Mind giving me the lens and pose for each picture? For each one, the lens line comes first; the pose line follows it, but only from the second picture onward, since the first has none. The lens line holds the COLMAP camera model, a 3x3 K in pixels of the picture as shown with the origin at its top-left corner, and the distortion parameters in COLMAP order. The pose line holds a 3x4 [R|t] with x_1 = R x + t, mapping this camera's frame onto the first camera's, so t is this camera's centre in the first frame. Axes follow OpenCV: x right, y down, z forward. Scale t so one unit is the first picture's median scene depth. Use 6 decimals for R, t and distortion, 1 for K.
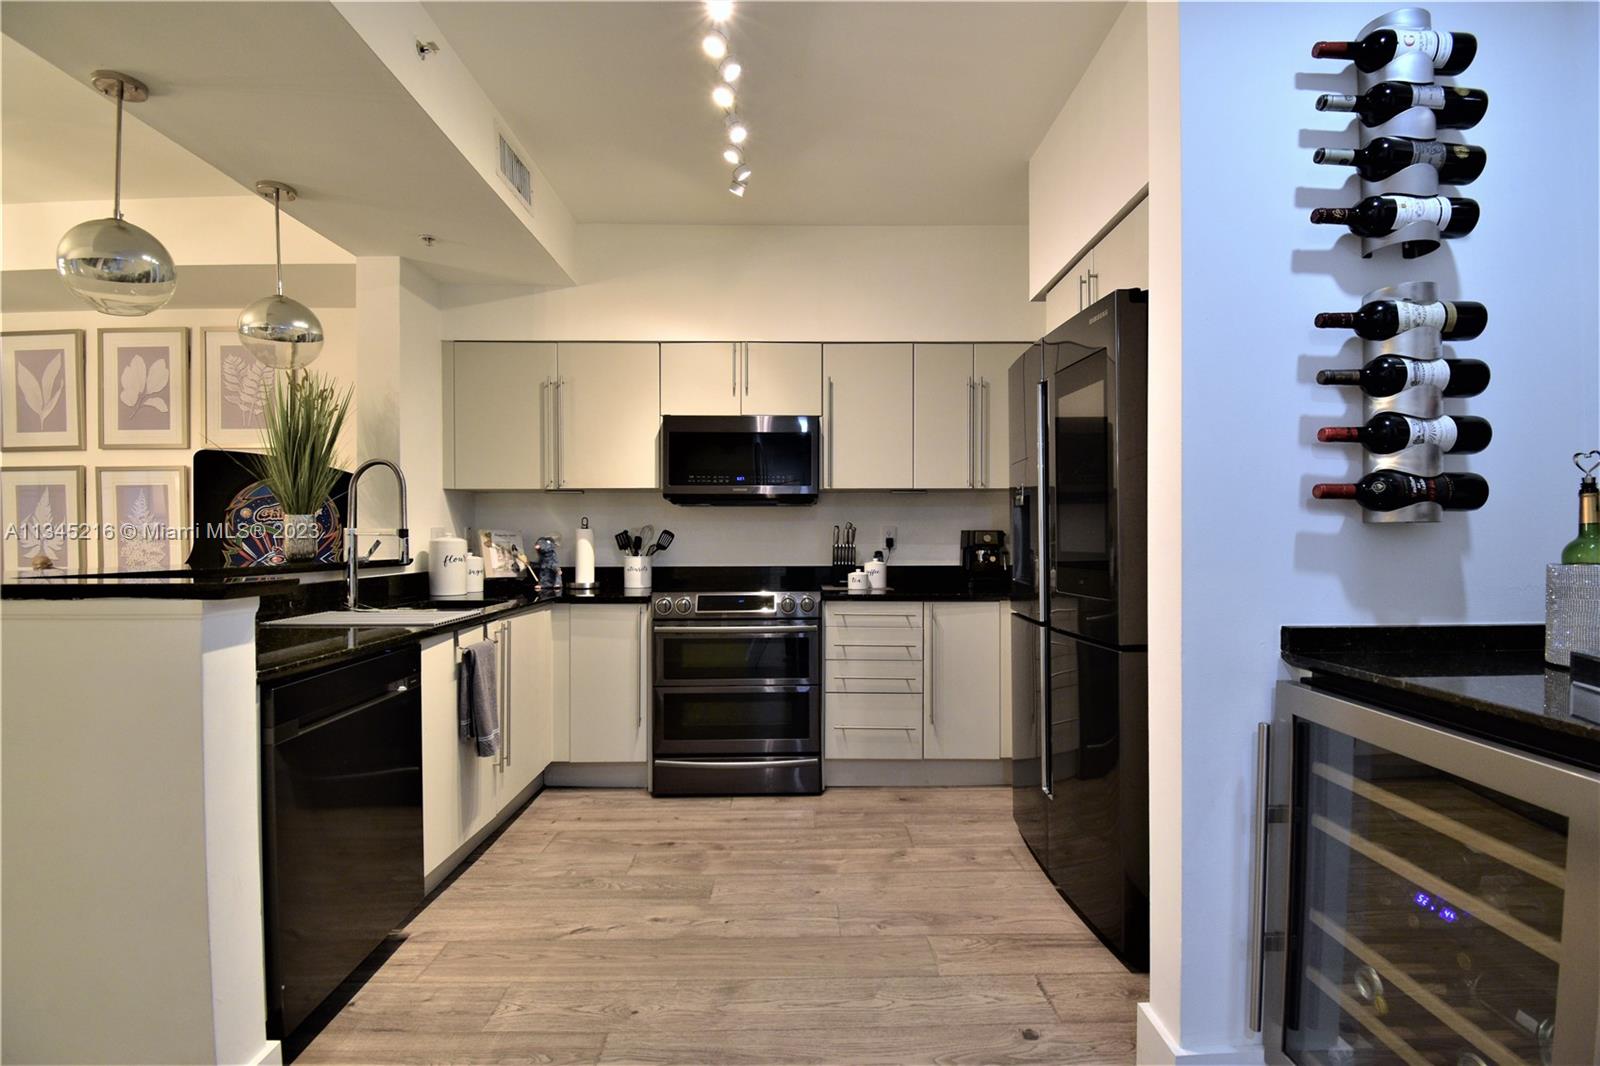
lens RADIAL K [[706.8, 0, 816.0], [0, 706.8, 539.8], [0, 0, 1]] dist [0.008132, -0.019273]
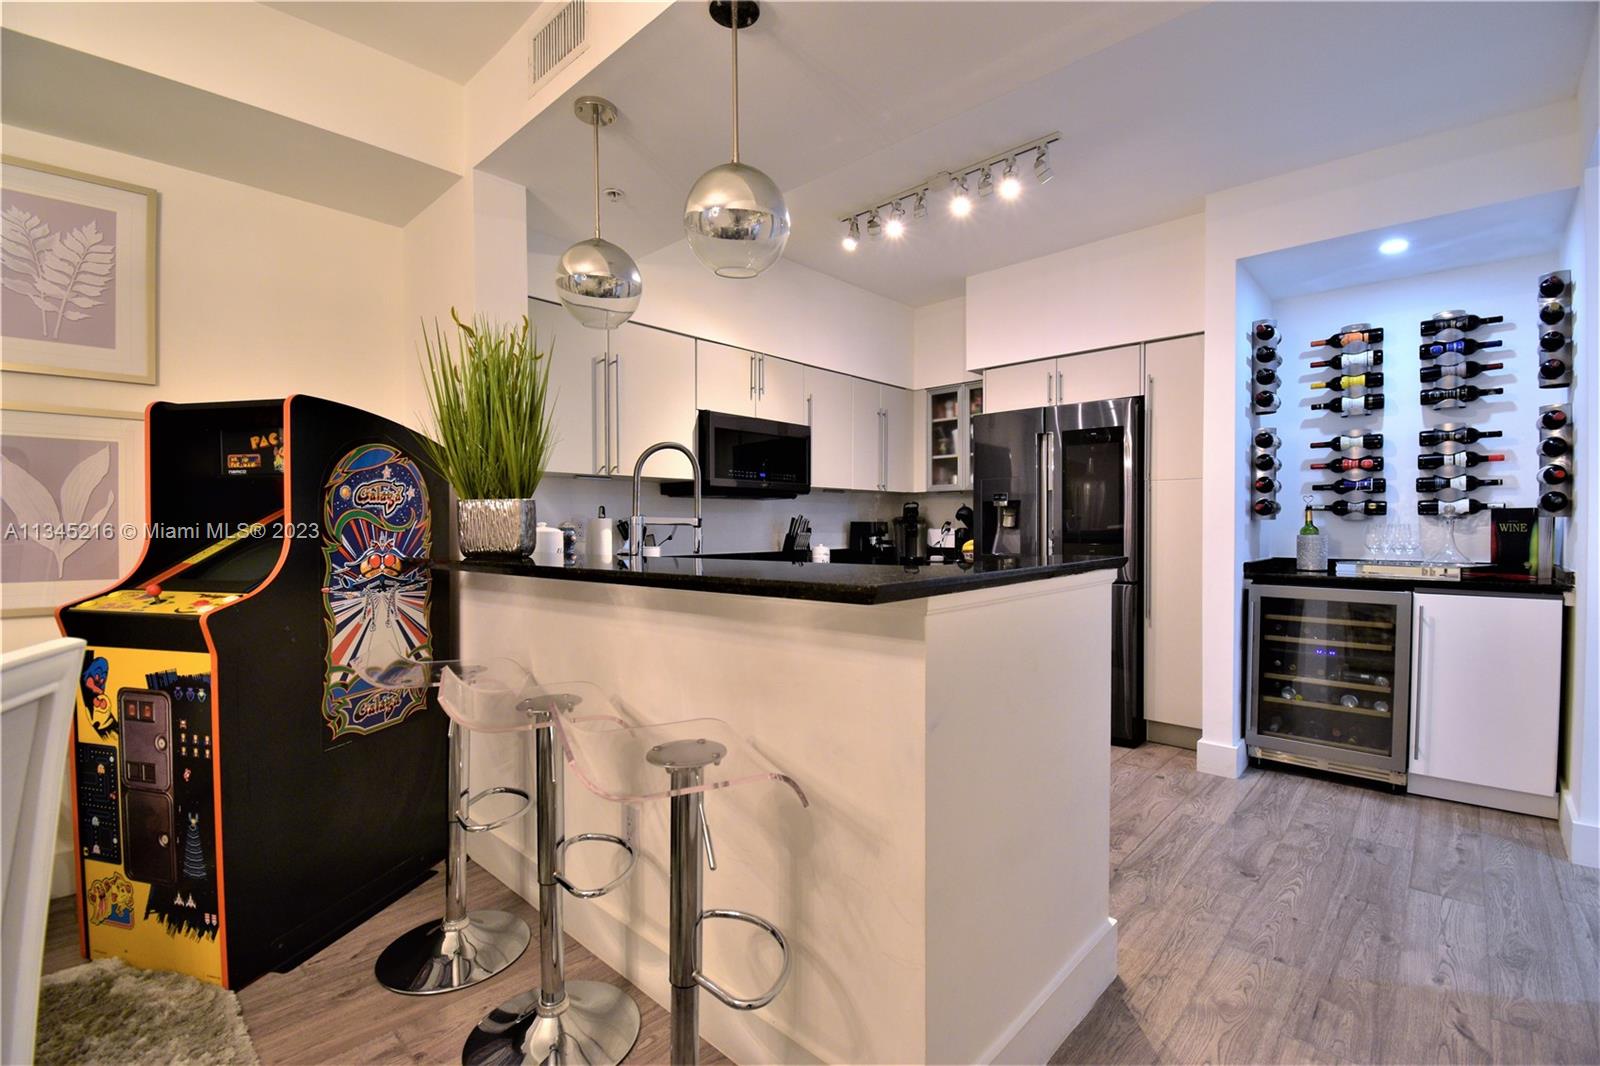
lens RADIAL K [[706.8, 0, 807.9], [0, 706.8, 541.1], [0, 0, 1]] dist [0.008132, -0.019273]
pose [[0.692311, -0.015242, 0.721438, -0.995756], [0.005734, 0.999862, 0.015622, 0.001257], [-0.721577, -0.006678, 0.692302, 0.195729]]
